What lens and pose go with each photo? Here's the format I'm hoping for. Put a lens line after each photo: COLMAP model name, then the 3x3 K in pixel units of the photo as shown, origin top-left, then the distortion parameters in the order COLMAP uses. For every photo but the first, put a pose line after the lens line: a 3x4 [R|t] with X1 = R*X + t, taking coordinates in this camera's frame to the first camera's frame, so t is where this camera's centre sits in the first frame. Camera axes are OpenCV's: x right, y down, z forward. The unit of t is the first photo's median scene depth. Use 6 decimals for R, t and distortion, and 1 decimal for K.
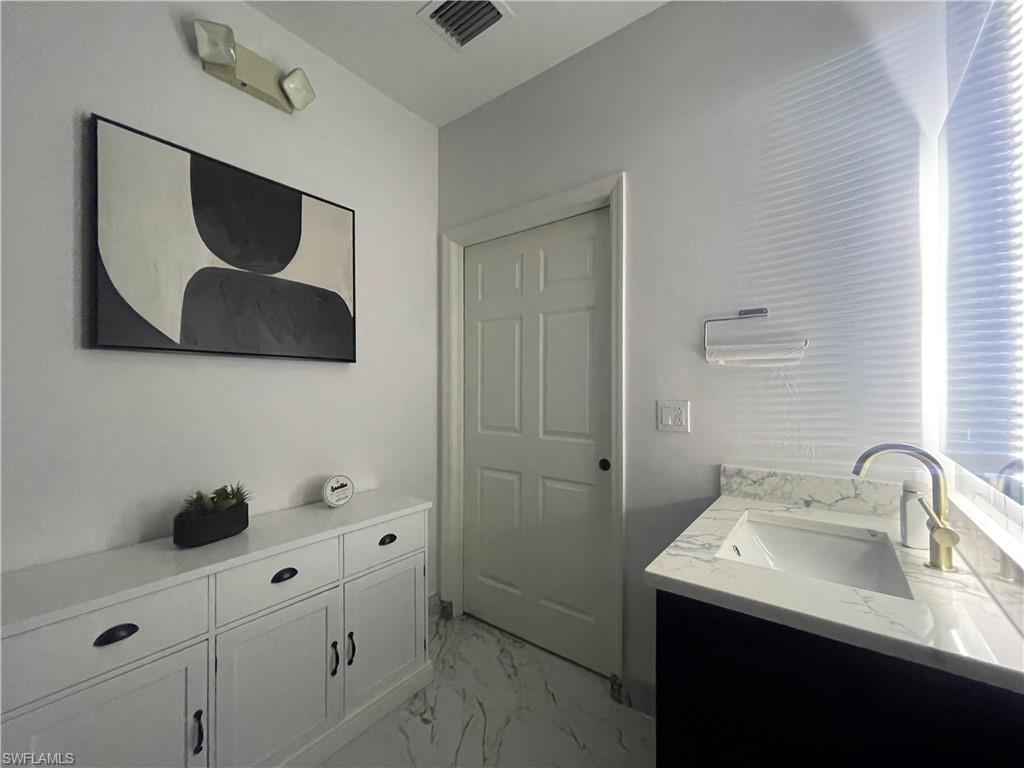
lens RADIAL K [[416.4, 0, 510.2], [0, 416.4, 387.3], [0, 0, 1]] dist [-0.003458, 0.001270]
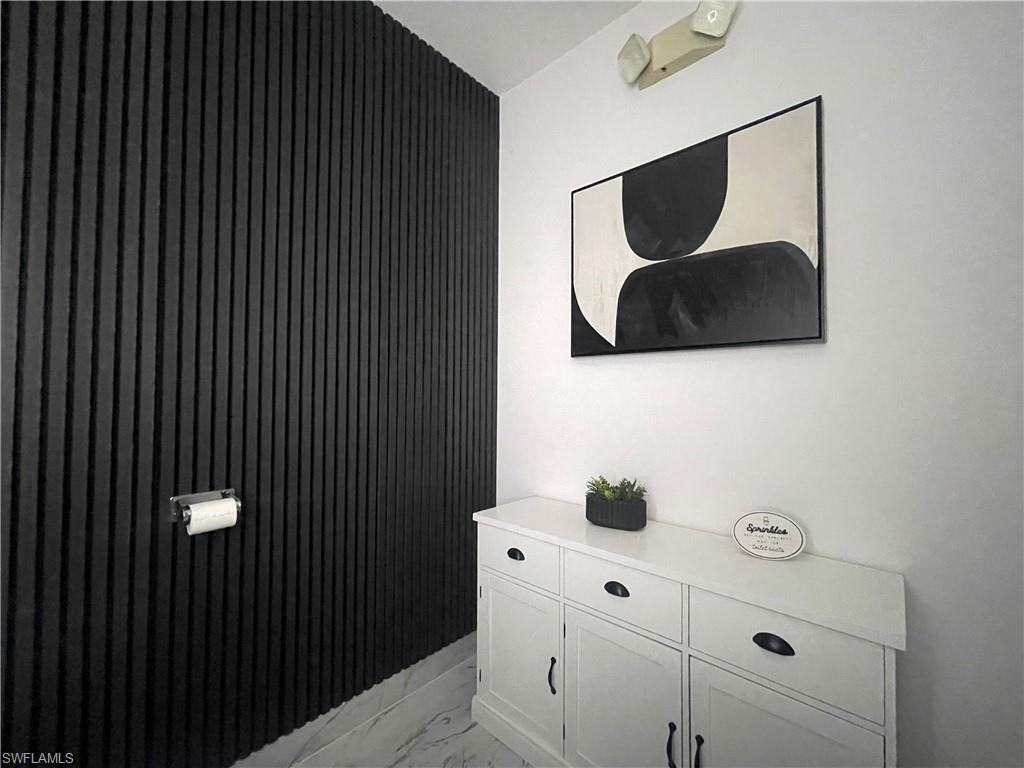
lens RADIAL K [[416.4, 0, 511.1], [0, 416.4, 384.6], [0, 0, 1]] dist [-0.003458, 0.001270]
pose [[-0.073302, -0.021079, -0.997087, 0.326619], [-0.003125, 0.999777, -0.020906, 0.023804], [0.997305, 0.001584, -0.073351, 0.710205]]
